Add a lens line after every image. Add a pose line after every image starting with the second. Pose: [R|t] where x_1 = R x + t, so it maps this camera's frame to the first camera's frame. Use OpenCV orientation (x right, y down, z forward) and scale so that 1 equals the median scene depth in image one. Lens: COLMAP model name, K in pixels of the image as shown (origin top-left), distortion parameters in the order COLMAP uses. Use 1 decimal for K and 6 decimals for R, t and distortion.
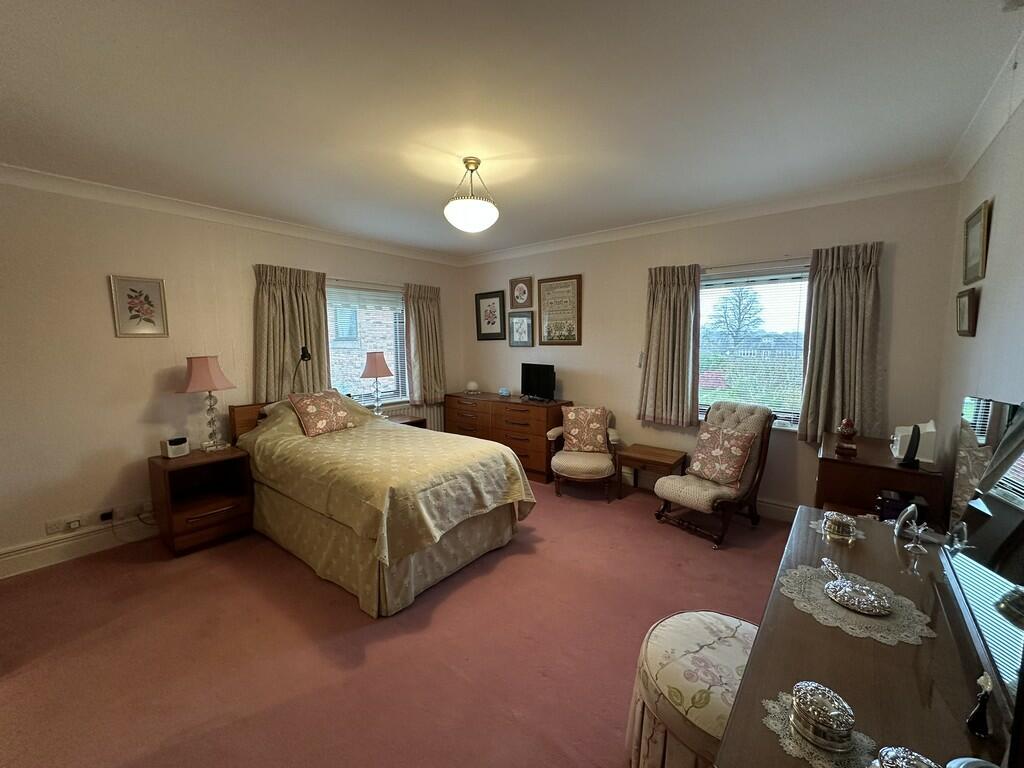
lens RADIAL K [[412.1, 0, 511.1], [0, 412.1, 384.9], [0, 0, 1]] dist [0.002653, 0.000147]
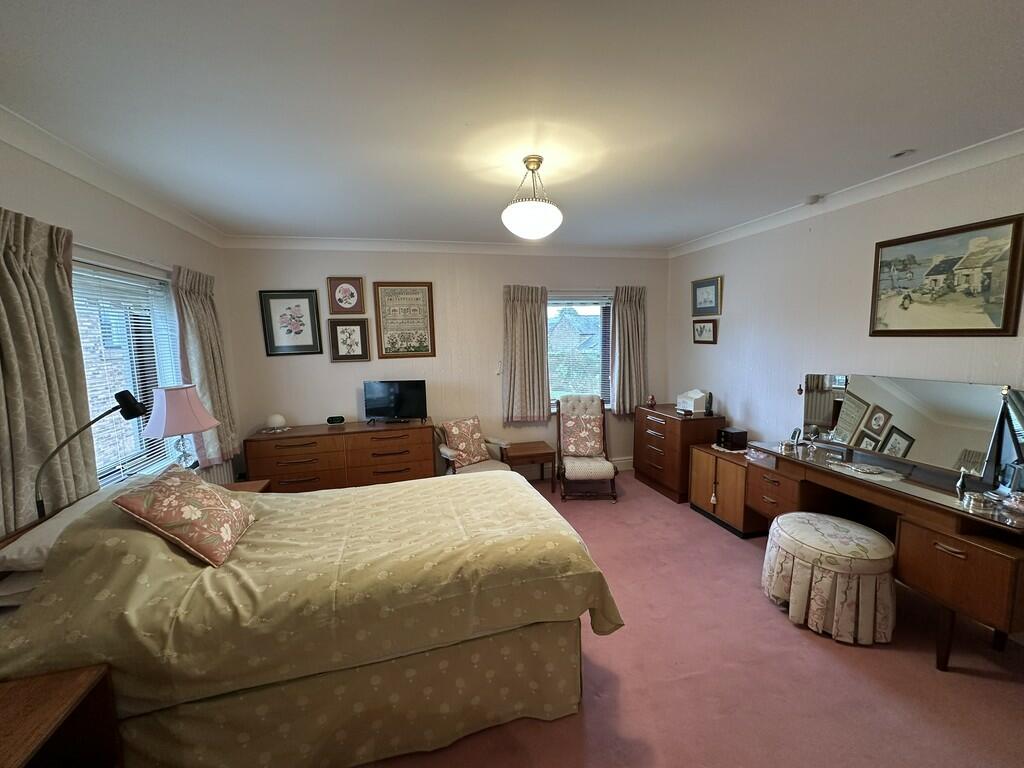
lens RADIAL K [[412.1, 0, 512.6], [0, 412.1, 384.9], [0, 0, 1]] dist [0.002653, 0.000147]
pose [[0.587045, -0.105080, 0.802705, -0.546897], [0.107025, 0.992911, 0.051709, -0.067952], [-0.802448, 0.055554, 0.594130, 0.325849]]
